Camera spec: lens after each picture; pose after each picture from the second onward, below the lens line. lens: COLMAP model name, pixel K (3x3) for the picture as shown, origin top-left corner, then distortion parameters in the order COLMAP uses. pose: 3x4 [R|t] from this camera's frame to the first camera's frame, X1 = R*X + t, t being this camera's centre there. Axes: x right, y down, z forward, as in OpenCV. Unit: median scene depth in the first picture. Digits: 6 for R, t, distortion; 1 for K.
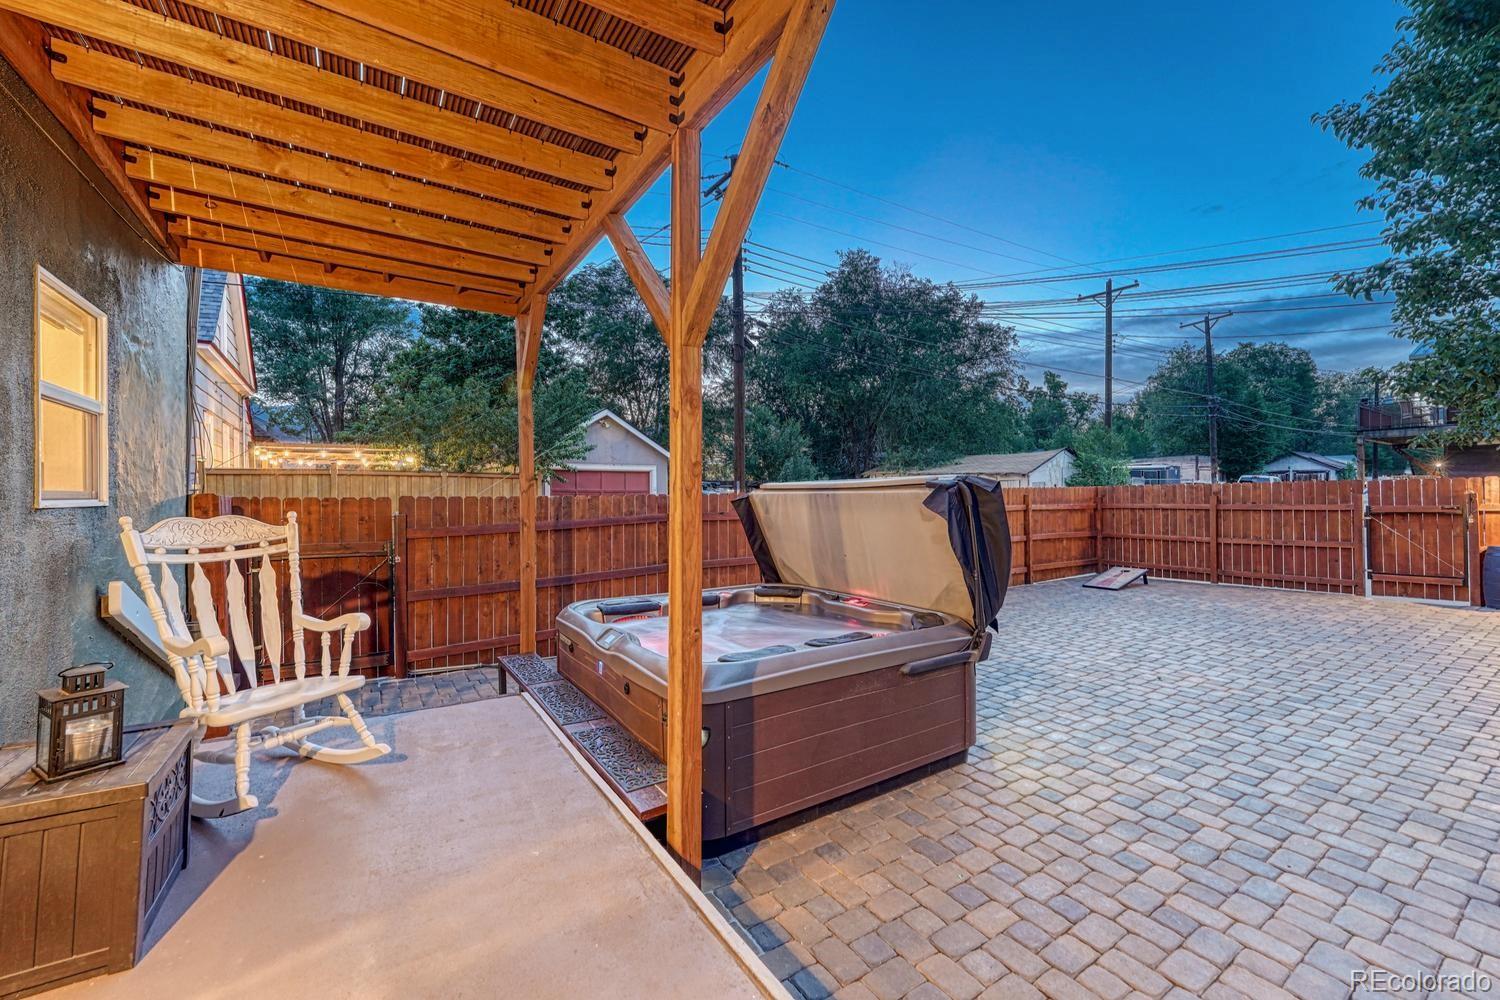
lens RADIAL K [[608.7, 0, 750.0], [0, 608.7, 500.0], [0, 0, 1]] dist [-0.000339, 0.000828]
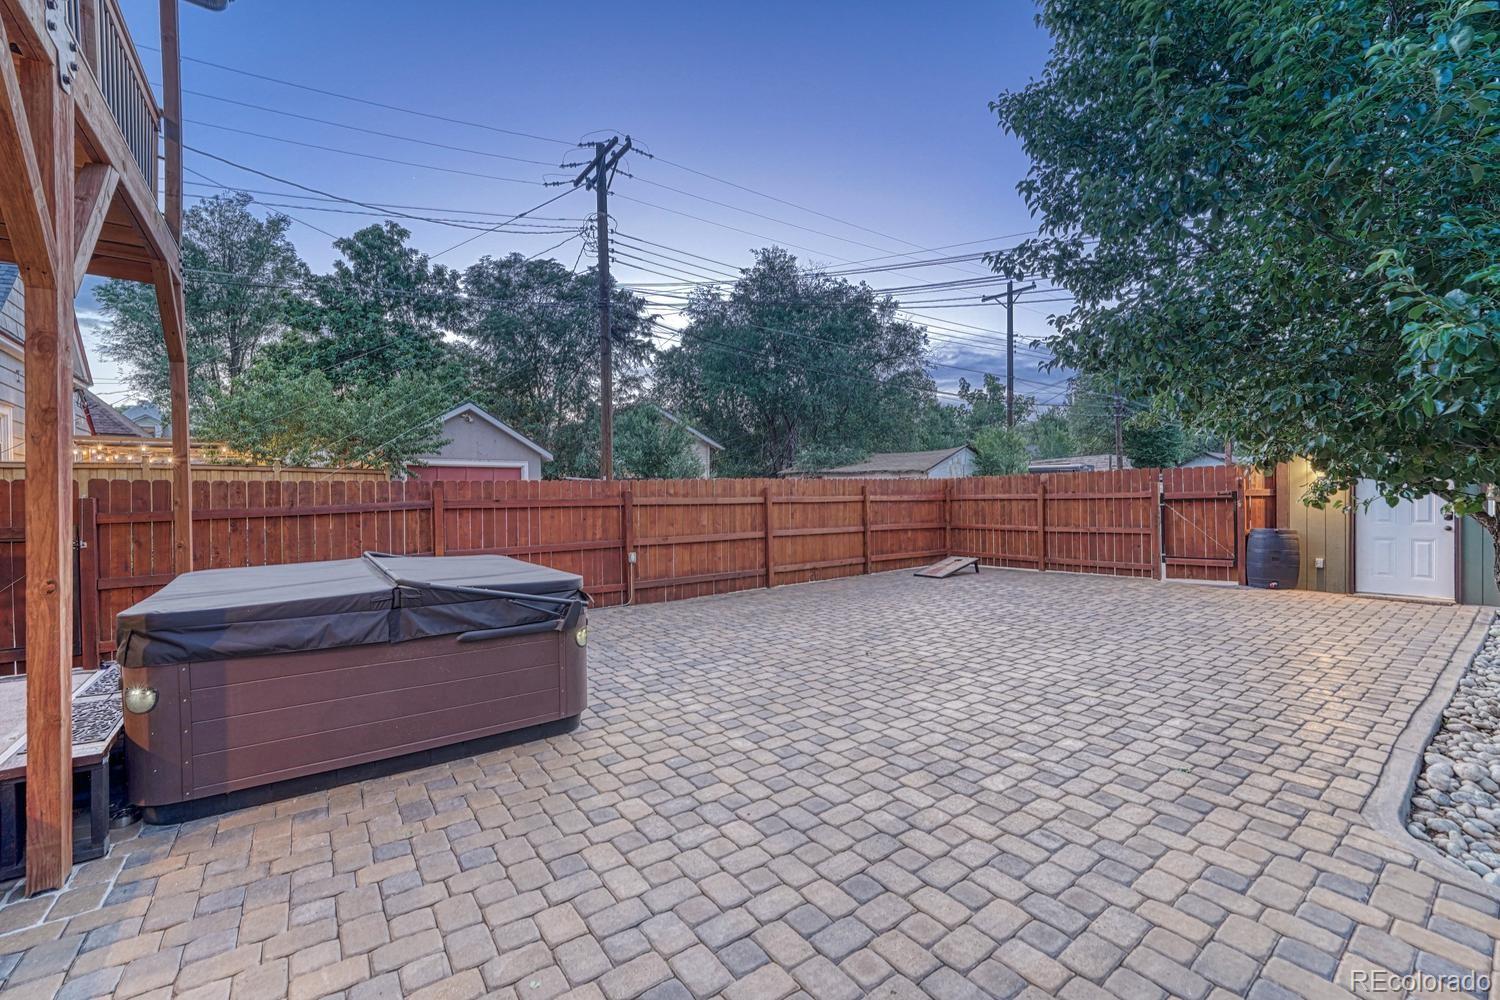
lens RADIAL K [[614.3, 0, 744.7], [0, 614.3, 510.3], [0, 0, 1]] dist [-0.016024, -0.000080]
pose [[0.998306, -0.007123, 0.057743, 0.203635], [0.006487, 0.999916, 0.011186, 0.019897], [-0.057818, -0.010792, 0.998269, -0.004598]]
